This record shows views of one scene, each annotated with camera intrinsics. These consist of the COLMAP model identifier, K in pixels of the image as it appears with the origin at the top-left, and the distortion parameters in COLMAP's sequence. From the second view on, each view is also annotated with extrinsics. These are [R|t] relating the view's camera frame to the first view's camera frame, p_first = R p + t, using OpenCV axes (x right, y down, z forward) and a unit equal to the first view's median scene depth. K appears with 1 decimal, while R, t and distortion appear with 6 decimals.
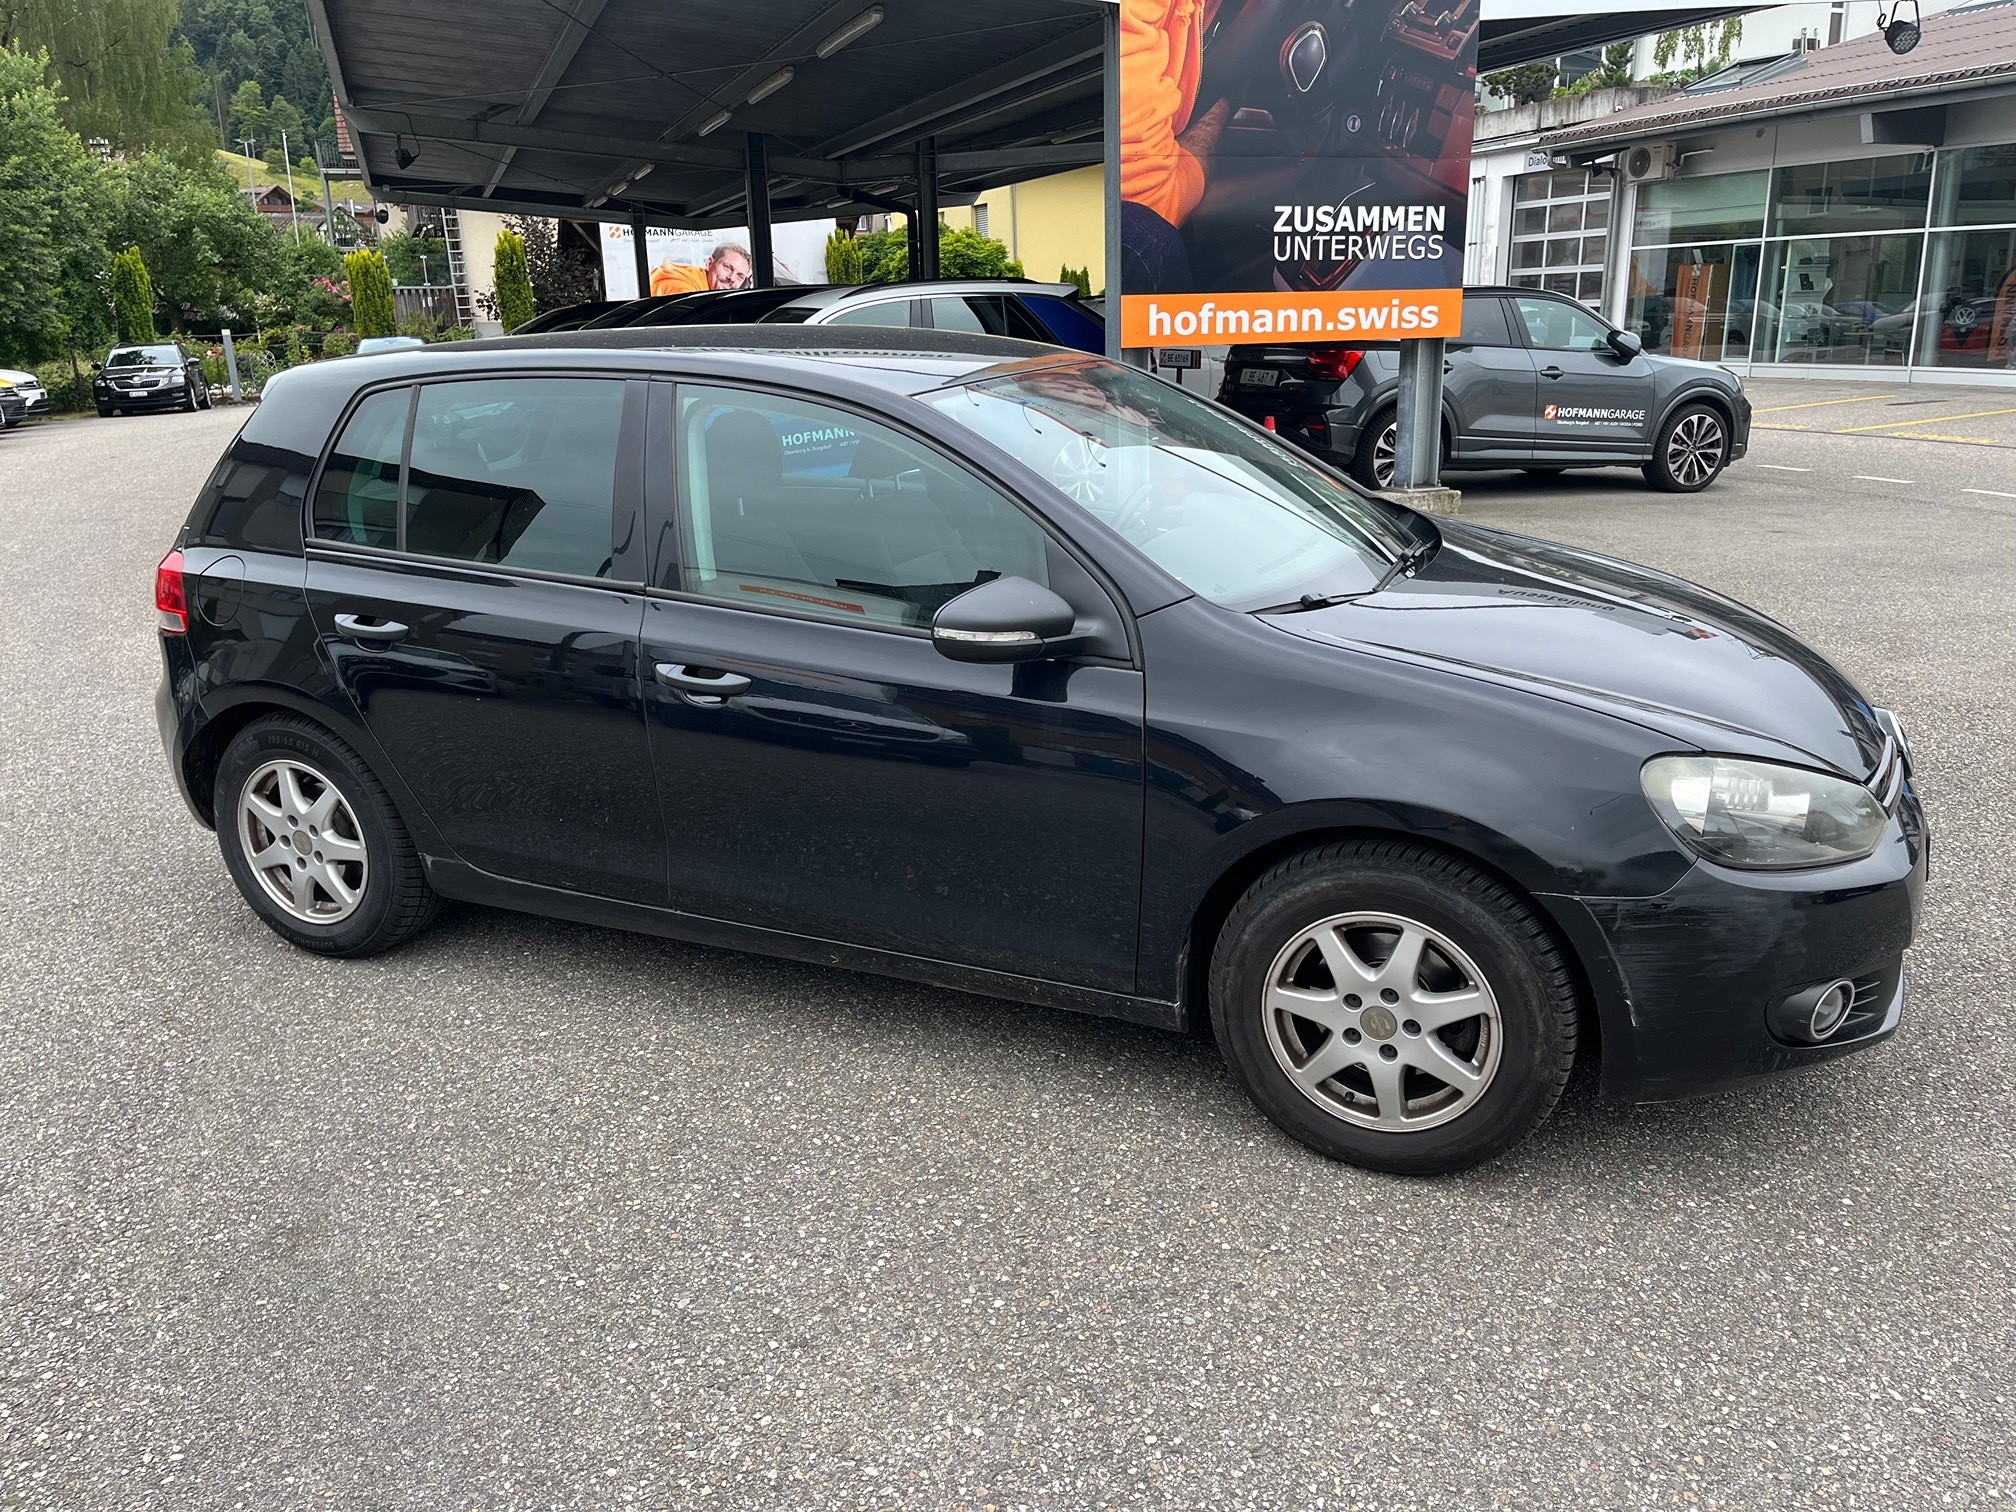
lens RADIAL K [[1550.8, 0, 1007.7], [0, 1550.8, 755.7], [0, 0, 1]] dist [0.042017, -0.066992]
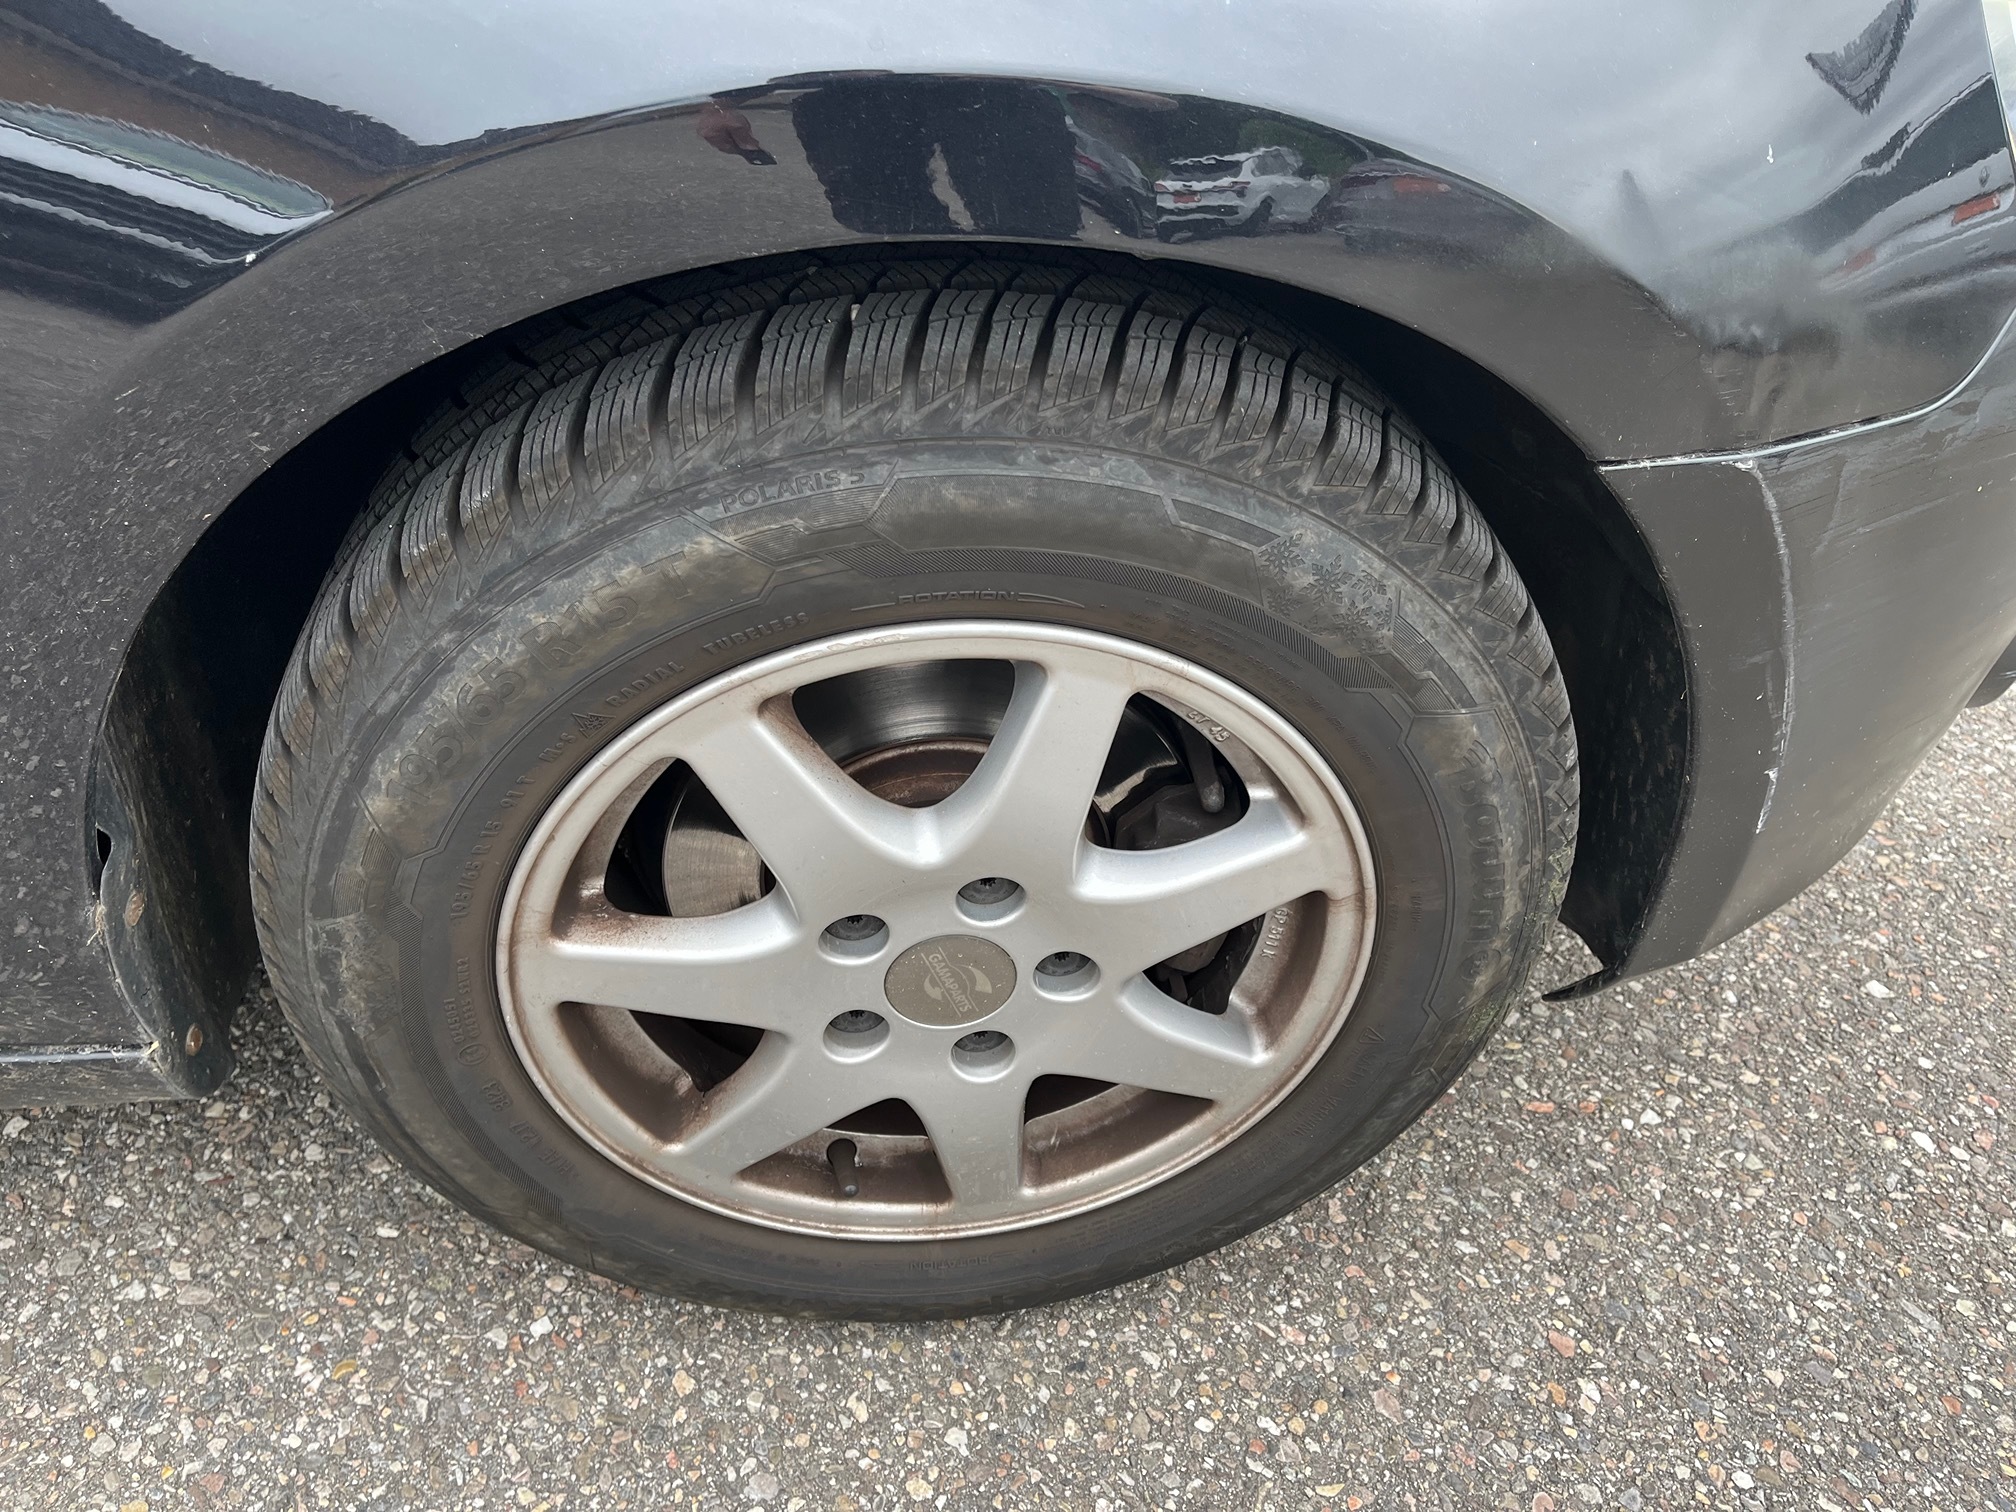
lens RADIAL K [[1550.8, 0, 1001.5], [0, 1550.8, 760.1], [0, 0, 1]] dist [0.042017, -0.066992]
pose [[0.858393, -0.260362, 0.442010, 0.135395], [0.059365, 0.906258, 0.418536, 0.022676], [-0.509546, -0.333029, 0.793382, 0.792834]]
